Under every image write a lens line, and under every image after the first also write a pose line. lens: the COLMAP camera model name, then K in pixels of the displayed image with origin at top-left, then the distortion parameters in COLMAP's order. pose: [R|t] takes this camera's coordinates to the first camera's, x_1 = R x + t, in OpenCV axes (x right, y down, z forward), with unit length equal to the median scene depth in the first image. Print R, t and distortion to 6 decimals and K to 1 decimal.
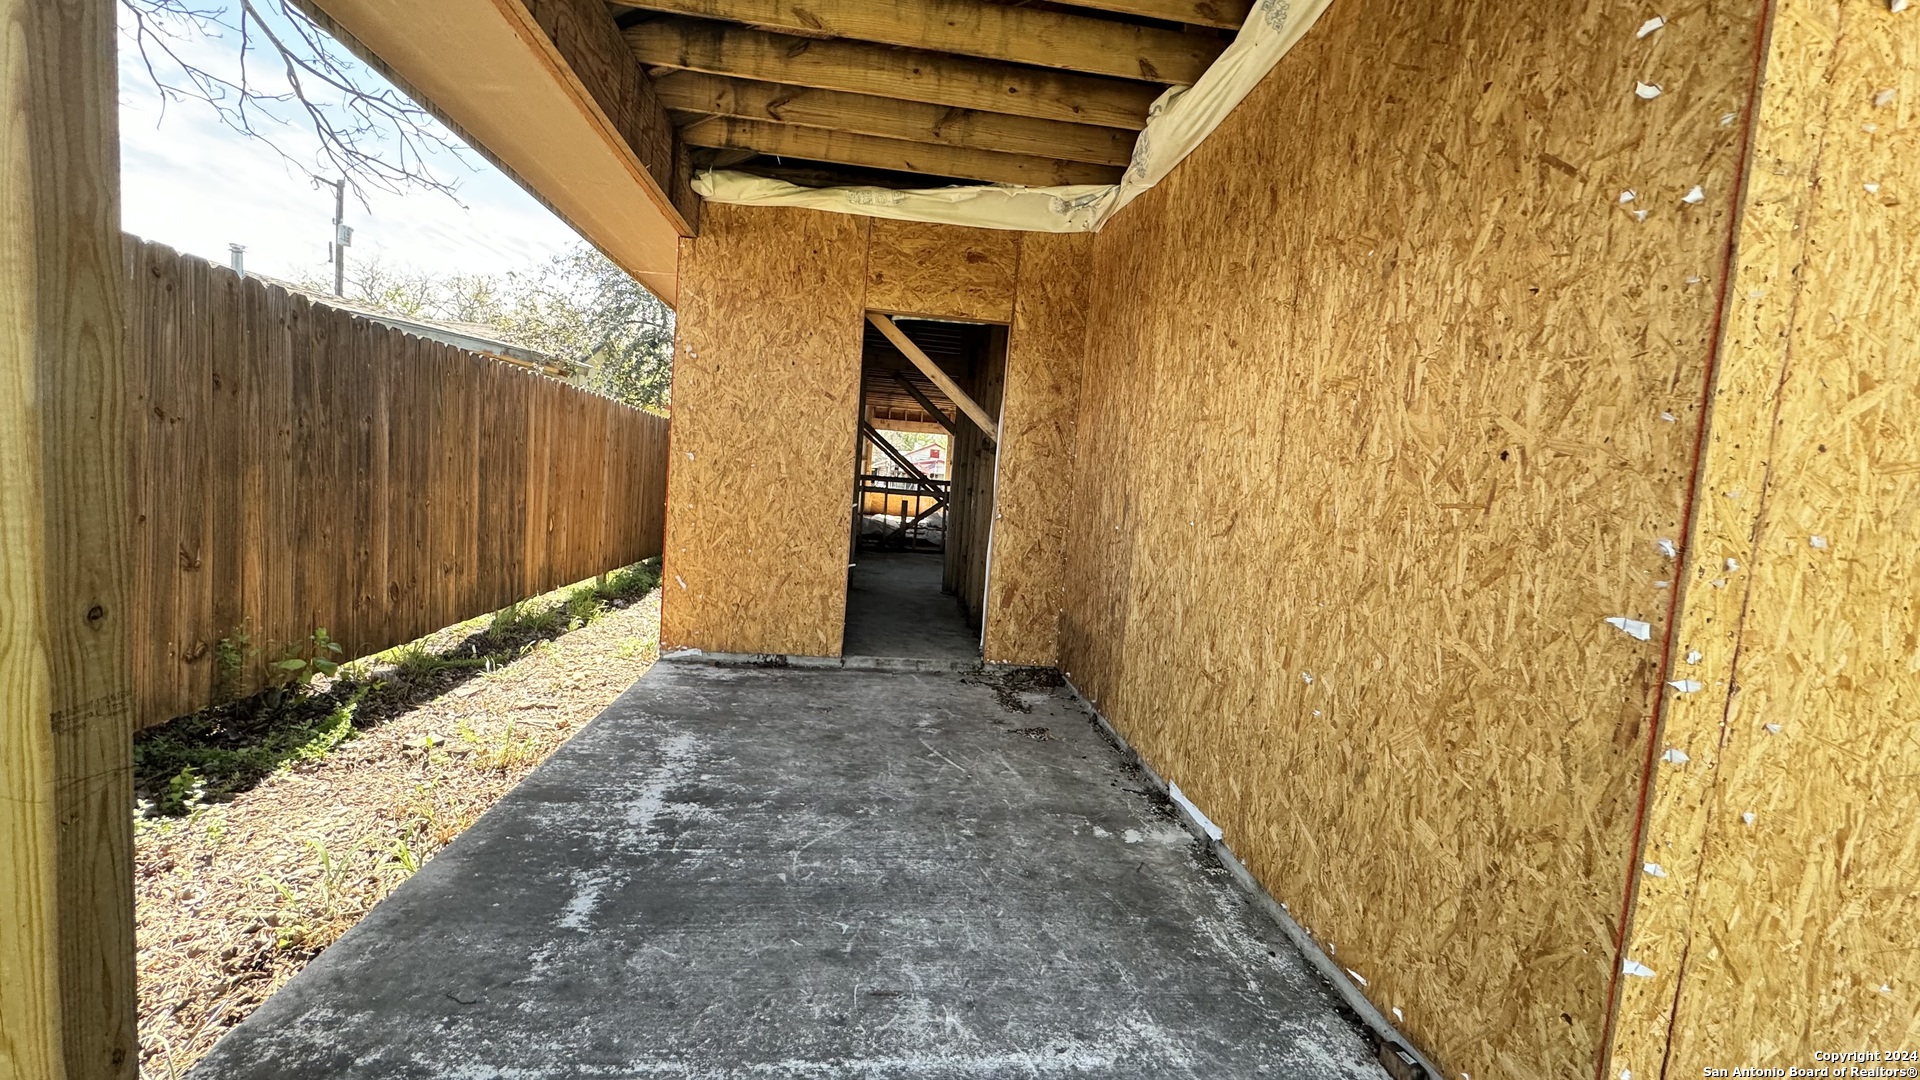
lens RADIAL K [[770.6, 0, 960.0], [0, 770.6, 540.0], [0, 0, 1]] dist [0.000154, 0.000070]
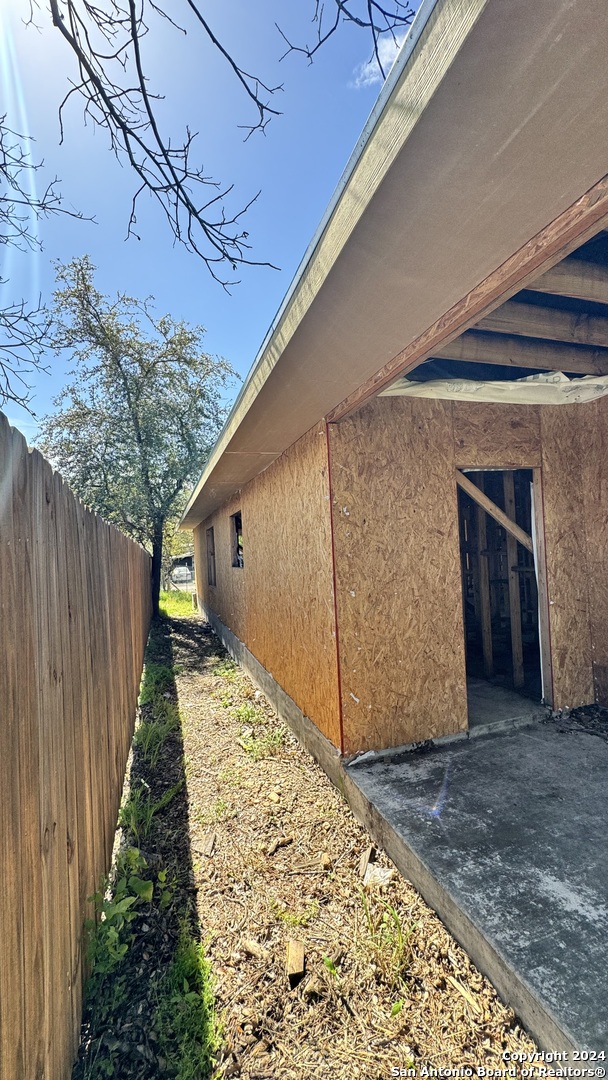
lens RADIAL K [[433.5, 0, 304.0], [0, 433.5, 540.0], [0, 0, 1]] dist [0.000154, 0.000070]
pose [[0.971288, -0.118394, 0.206357, -0.551425], [0.137656, 0.987114, -0.081585, -0.146302], [-0.194039, 0.107649, 0.975069, 0.323878]]
